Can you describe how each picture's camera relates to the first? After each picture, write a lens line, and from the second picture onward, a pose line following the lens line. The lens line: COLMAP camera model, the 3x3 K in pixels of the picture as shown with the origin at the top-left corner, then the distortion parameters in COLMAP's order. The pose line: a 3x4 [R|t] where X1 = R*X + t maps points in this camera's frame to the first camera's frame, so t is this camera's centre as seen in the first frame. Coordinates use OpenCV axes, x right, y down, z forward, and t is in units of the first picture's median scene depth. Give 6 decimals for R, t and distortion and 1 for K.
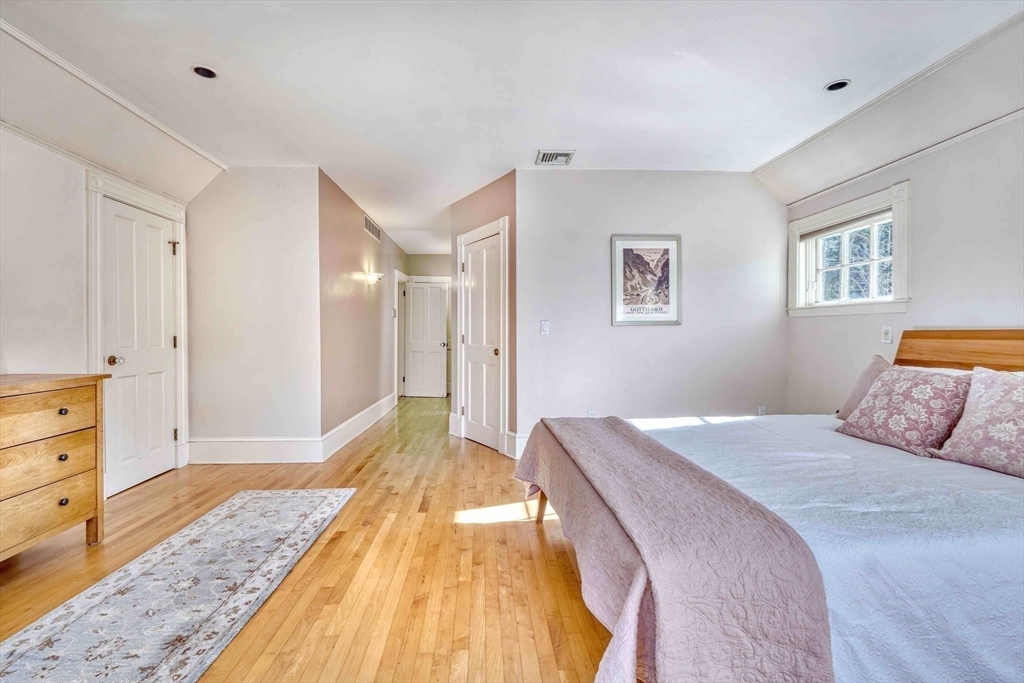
lens RADIAL K [[455.3, 0, 515.9], [0, 455.3, 328.9], [0, 0, 1]] dist [-0.015008, -0.000202]
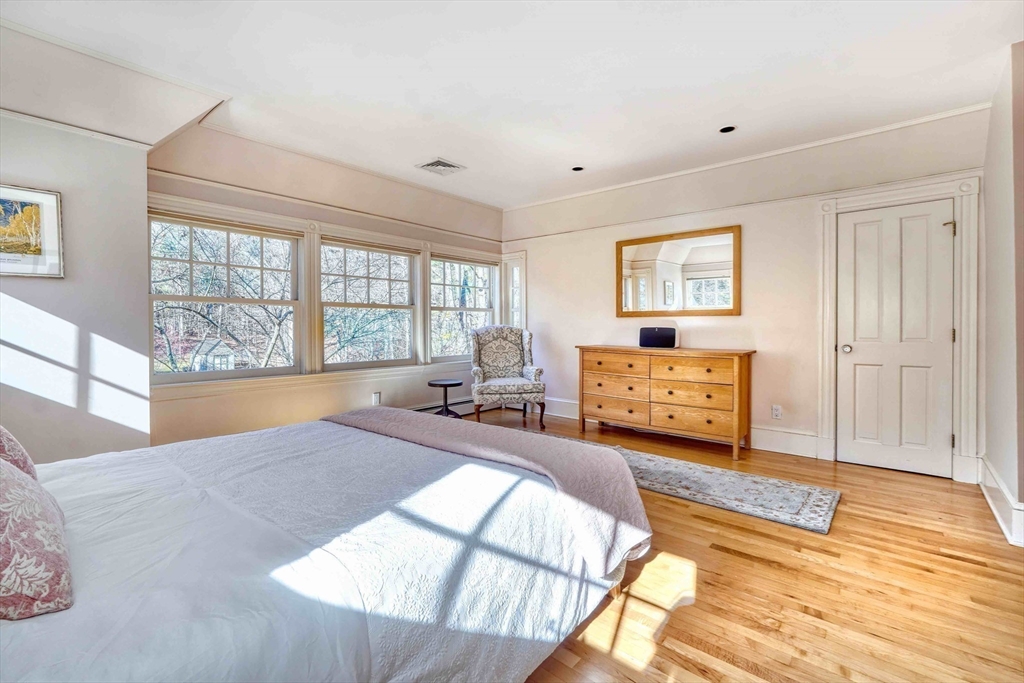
lens RADIAL K [[455.3, 0, 515.9], [0, 455.3, 328.9], [0, 0, 1]] dist [-0.015008, -0.000202]
pose [[-0.699799, 0.005378, -0.714319, 0.717792], [0.005604, 0.999982, 0.002039, 0.010694], [0.714318, -0.002576, -0.699817, 1.525555]]
